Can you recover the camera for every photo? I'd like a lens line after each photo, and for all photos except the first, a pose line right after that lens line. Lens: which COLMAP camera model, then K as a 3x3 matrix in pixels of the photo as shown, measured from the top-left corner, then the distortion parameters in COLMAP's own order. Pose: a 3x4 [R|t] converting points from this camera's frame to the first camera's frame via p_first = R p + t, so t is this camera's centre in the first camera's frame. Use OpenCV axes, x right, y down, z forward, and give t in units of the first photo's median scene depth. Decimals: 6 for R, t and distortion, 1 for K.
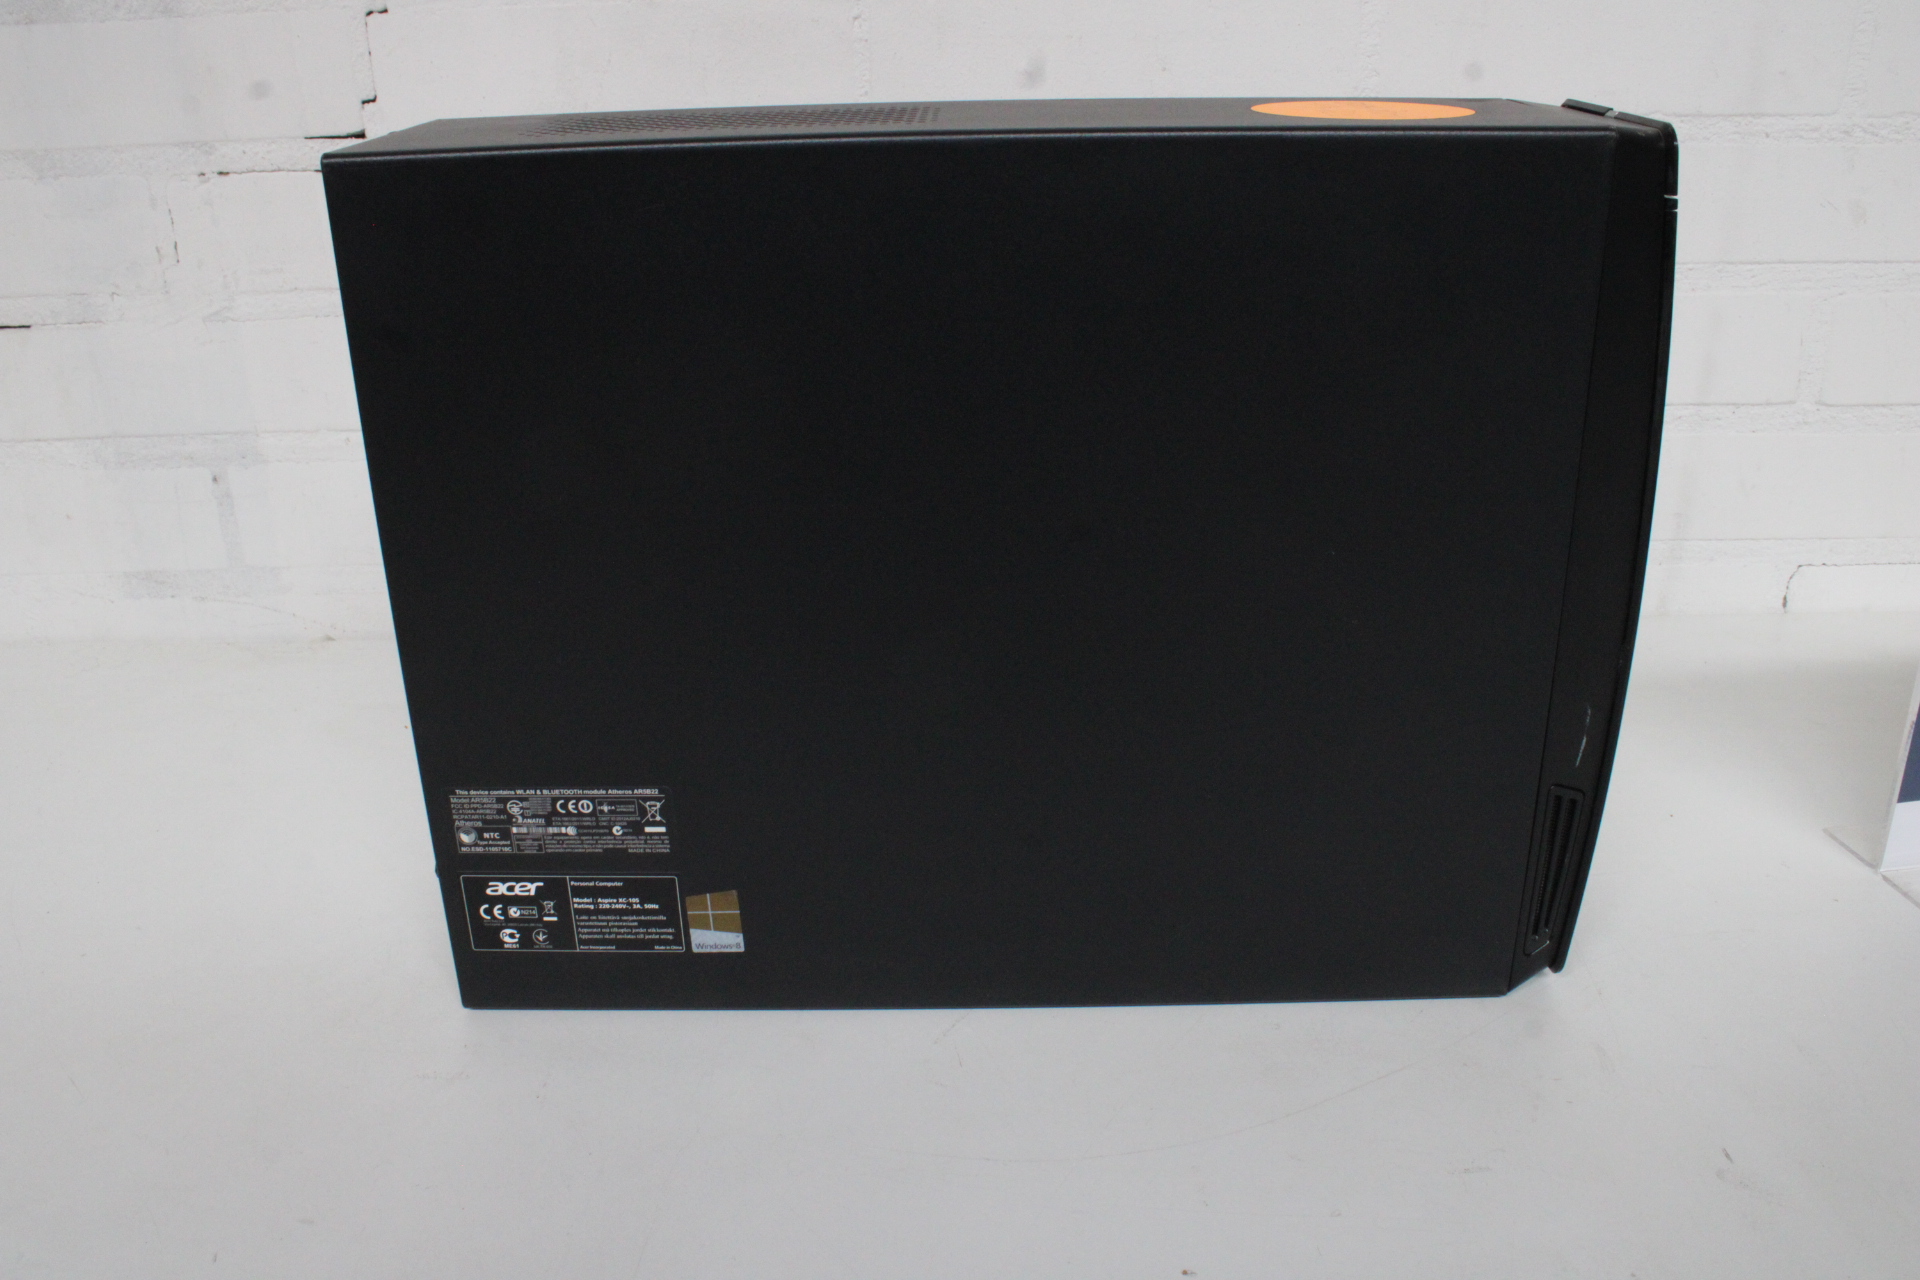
lens RADIAL K [[1613.4, 0, 960.6], [0, 1613.4, 637.7], [0, 0, 1]] dist [-0.167842, 0.143588]
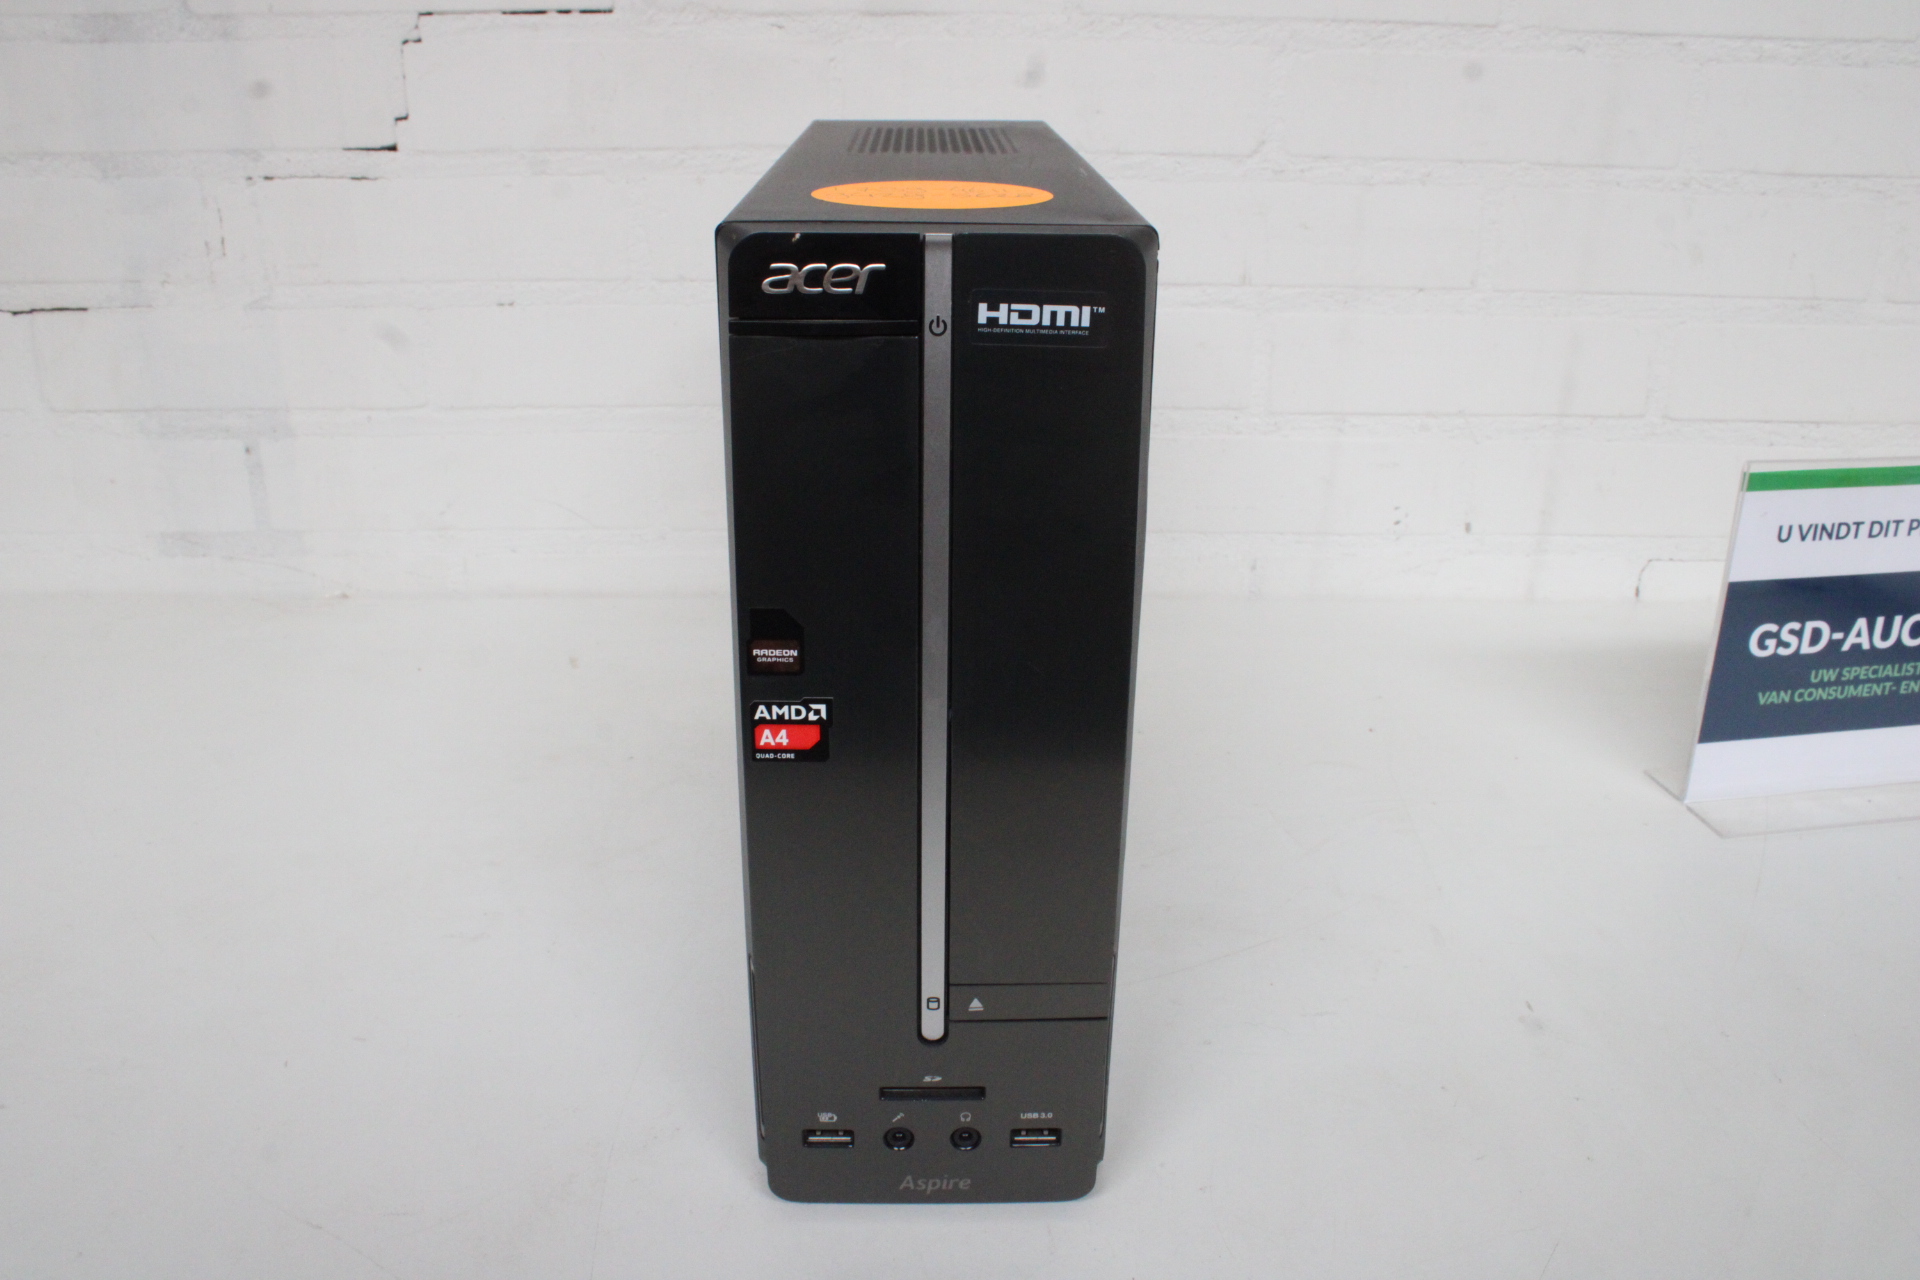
lens RADIAL K [[1608.0, 0, 965.9], [0, 1608.0, 641.3], [0, 0, 1]] dist [-0.175261, 0.150121]
pose [[0.999193, 0.021174, 0.034143, 0.001052], [-0.020641, 0.999660, -0.015902, 0.044872], [-0.034468, 0.015184, 0.999290, -0.136329]]
